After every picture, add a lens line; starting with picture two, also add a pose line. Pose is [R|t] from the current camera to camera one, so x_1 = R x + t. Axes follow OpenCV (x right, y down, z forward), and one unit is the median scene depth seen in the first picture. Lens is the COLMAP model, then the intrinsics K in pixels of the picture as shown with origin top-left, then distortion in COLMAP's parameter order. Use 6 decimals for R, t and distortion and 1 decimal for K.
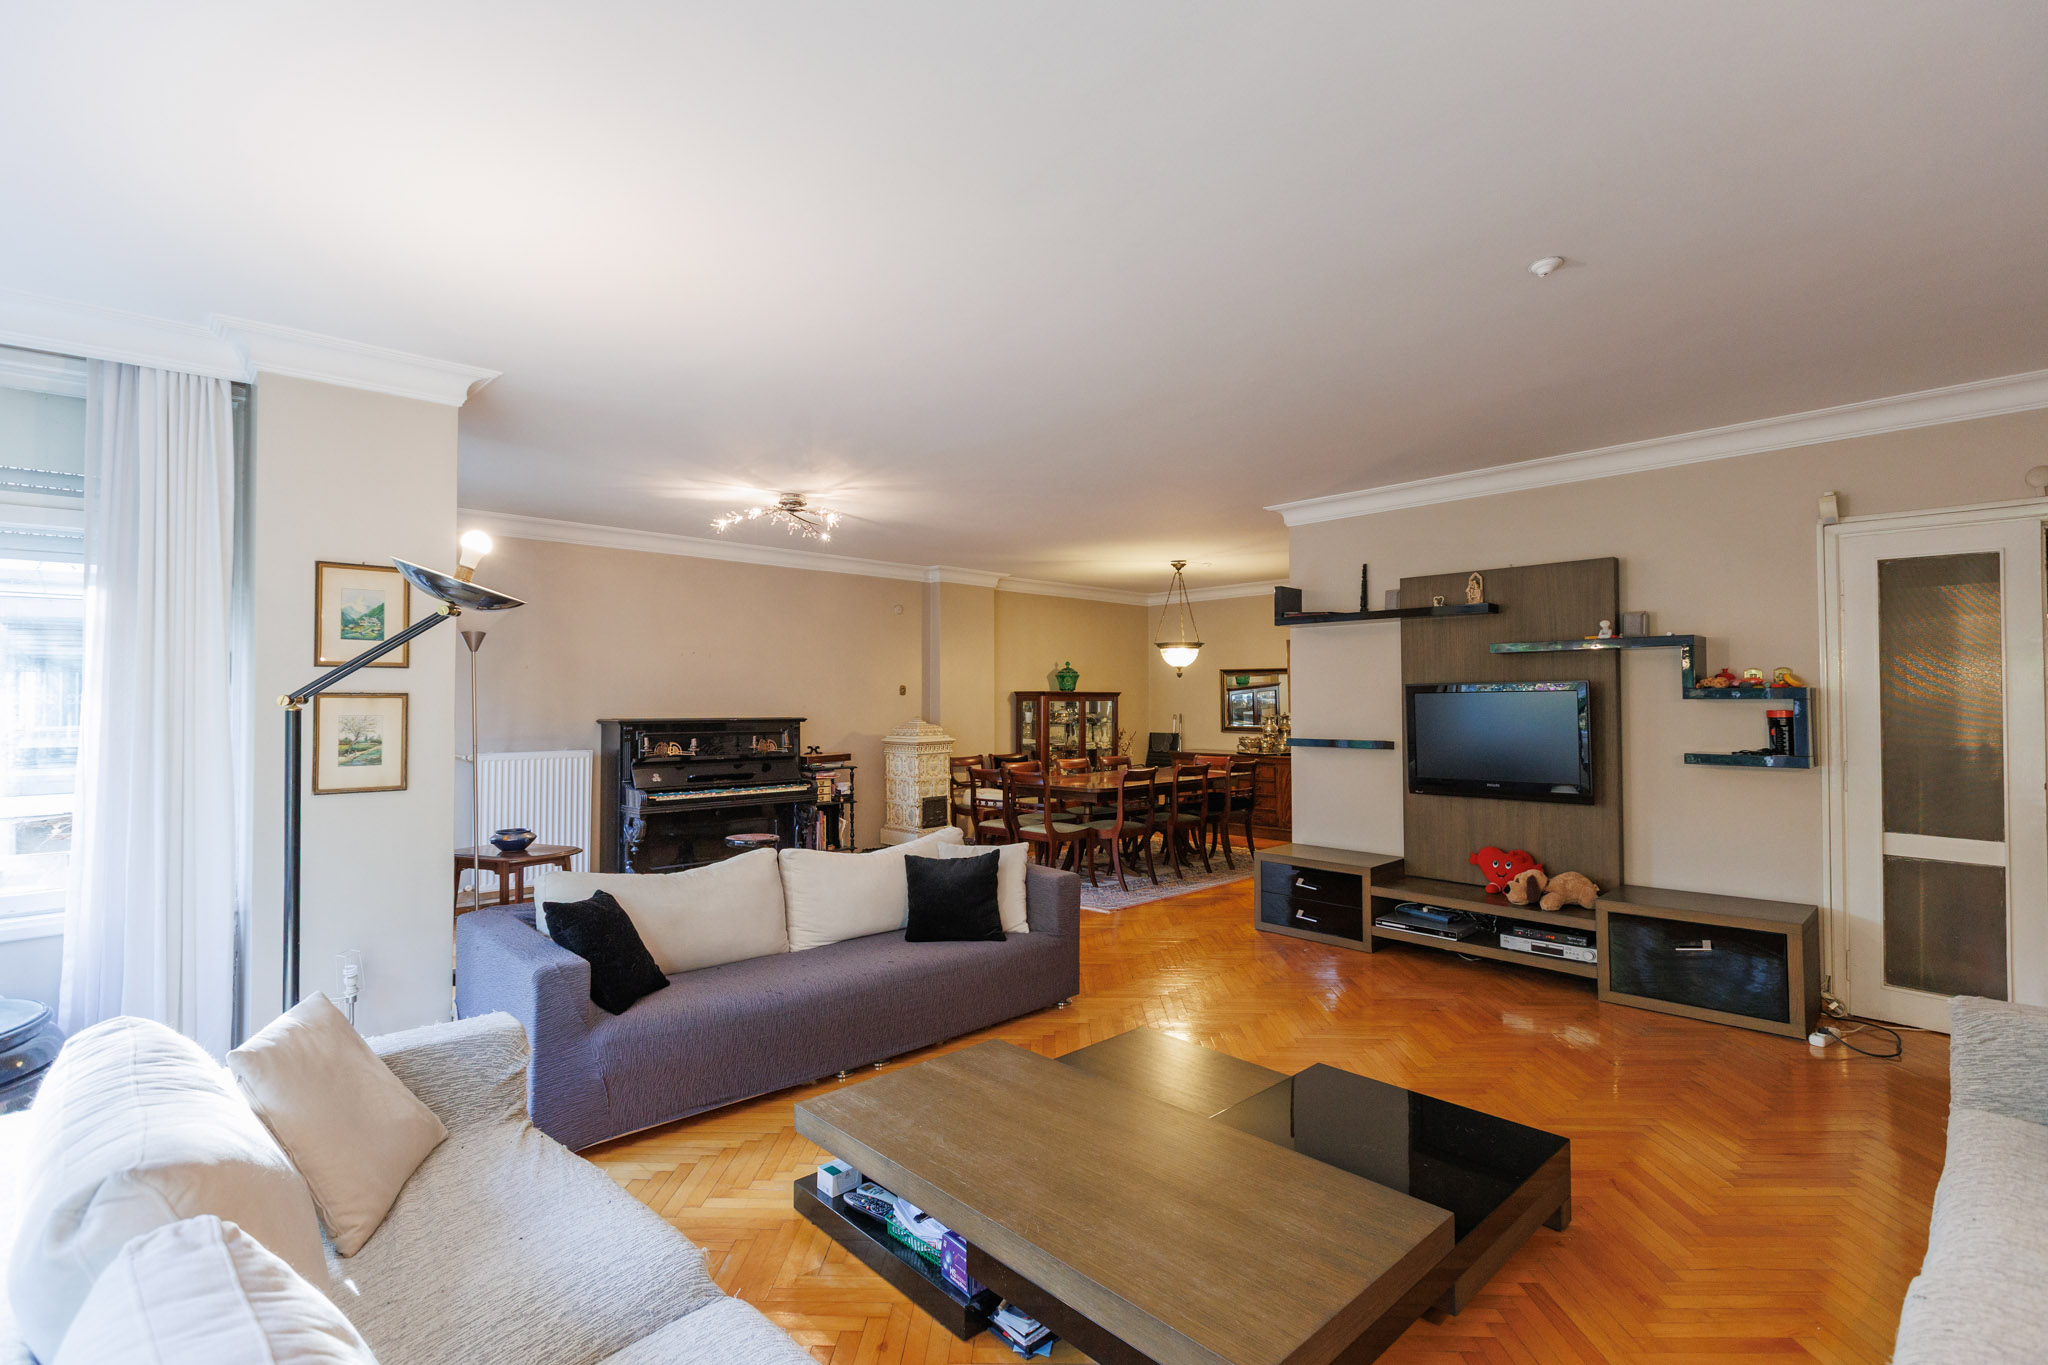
lens RADIAL K [[925.5, 0, 1031.7], [0, 925.5, 678.1], [0, 0, 1]] dist [0.000672, 0.000073]
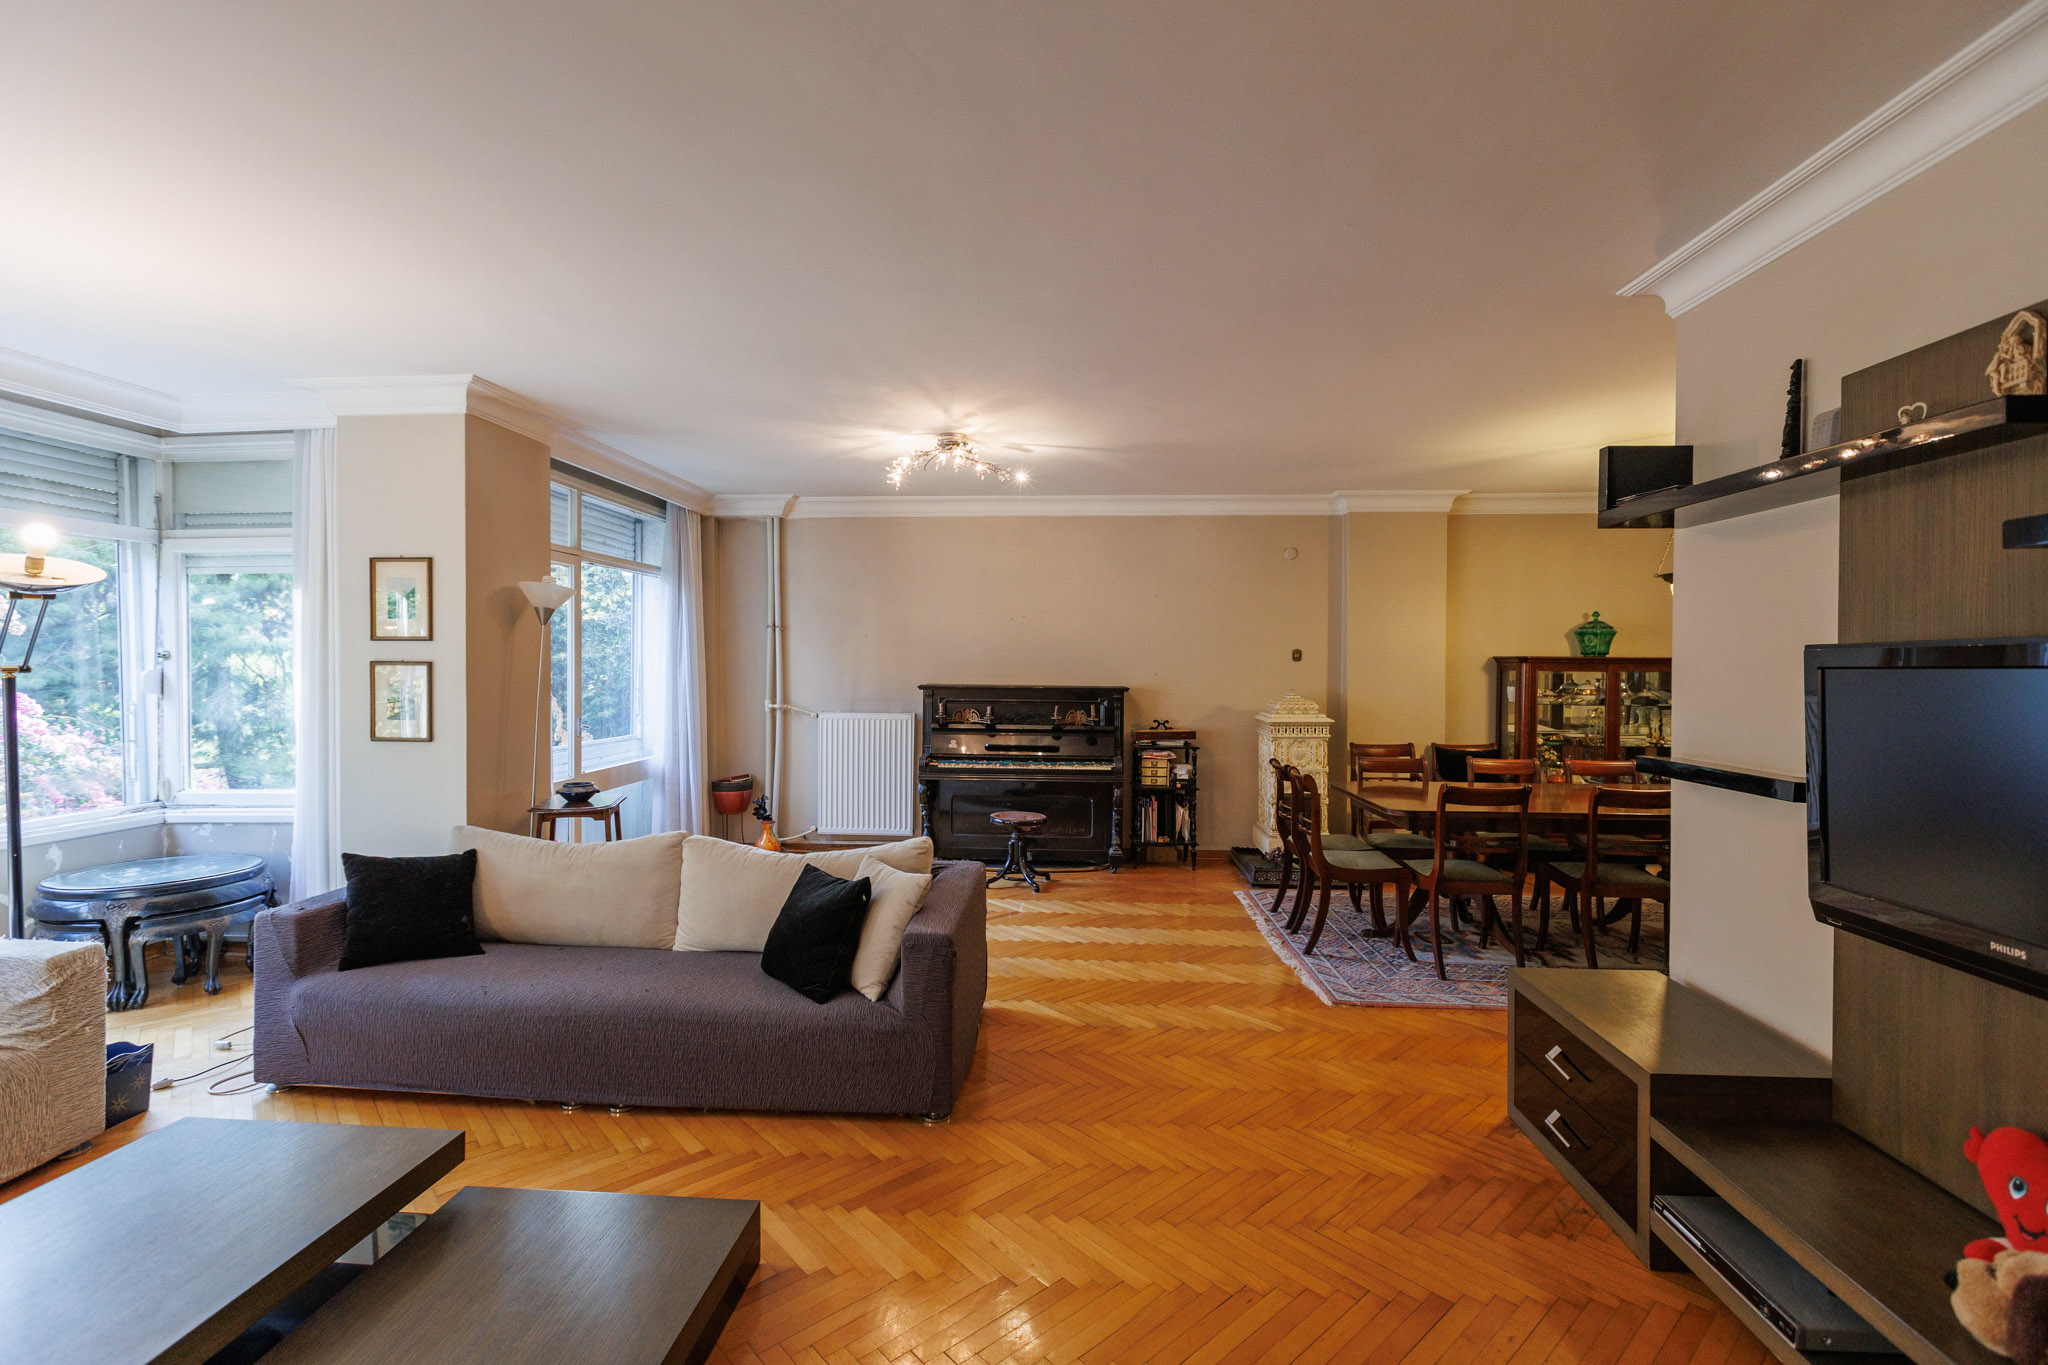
lens RADIAL K [[915.4, 0, 1034.0], [0, 915.4, 672.3], [0, 0, 1]] dist [0.000855, 0.000098]
pose [[0.675820, 0.012129, -0.736967, 0.316352], [0.012747, 0.999523, 0.028139, 0.002998], [0.736956, -0.028411, 0.675343, 0.335377]]
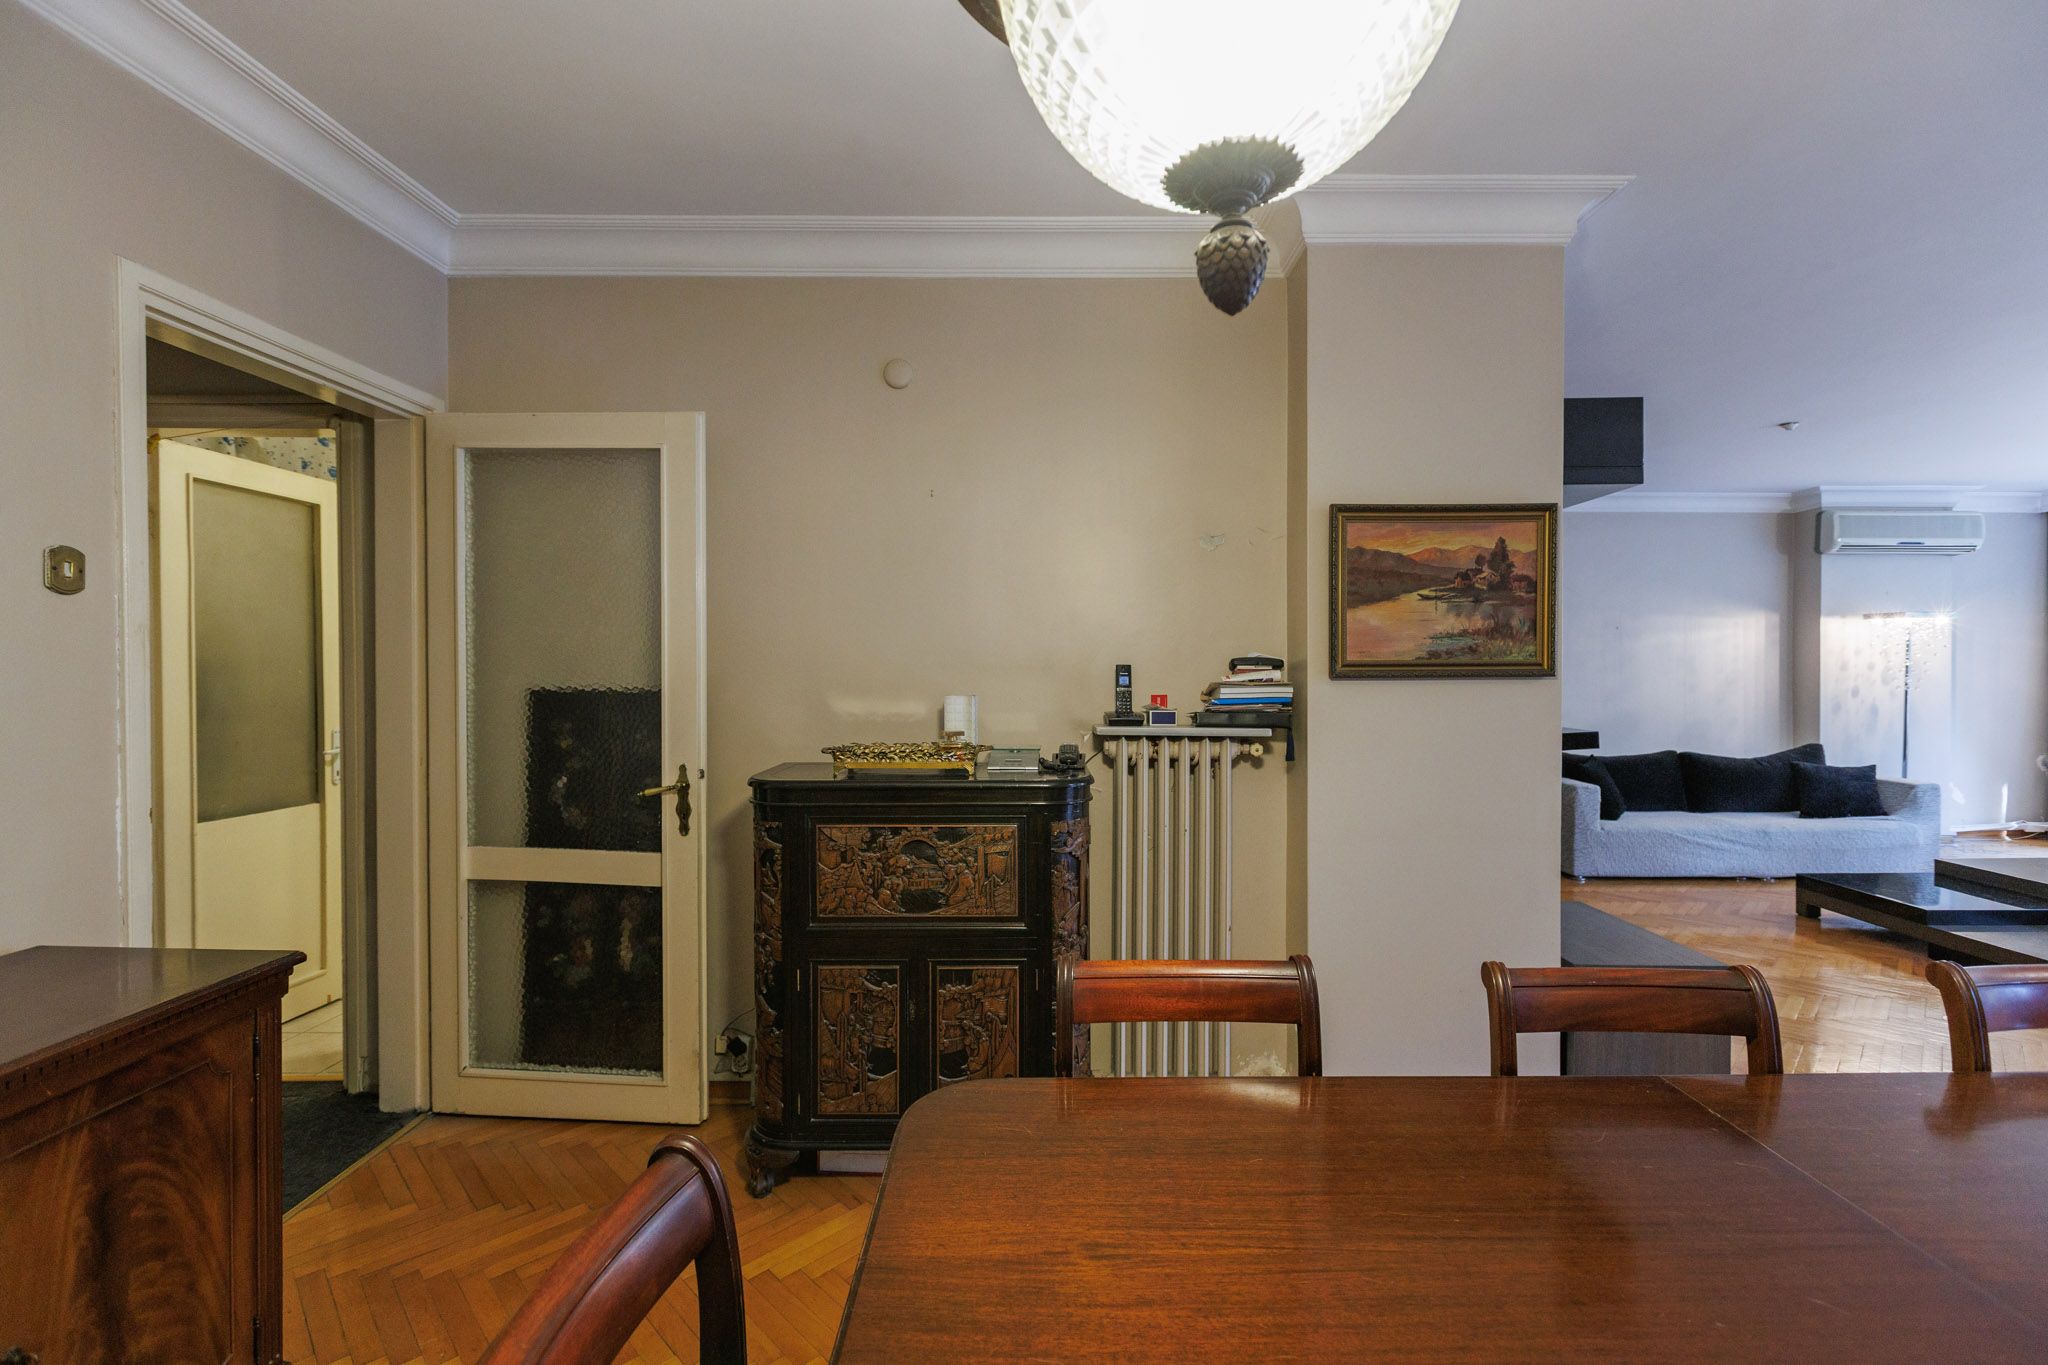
lens RADIAL K [[905.8, 0, 1033.4], [0, 905.8, 683.3], [0, 0, 1]] dist [0.001021, -0.000117]
pose [[-0.718389, -0.007658, 0.695599, 0.125216], [-0.013429, 0.999906, -0.002861, 0.035521], [-0.695512, -0.011397, -0.718424, 1.150401]]
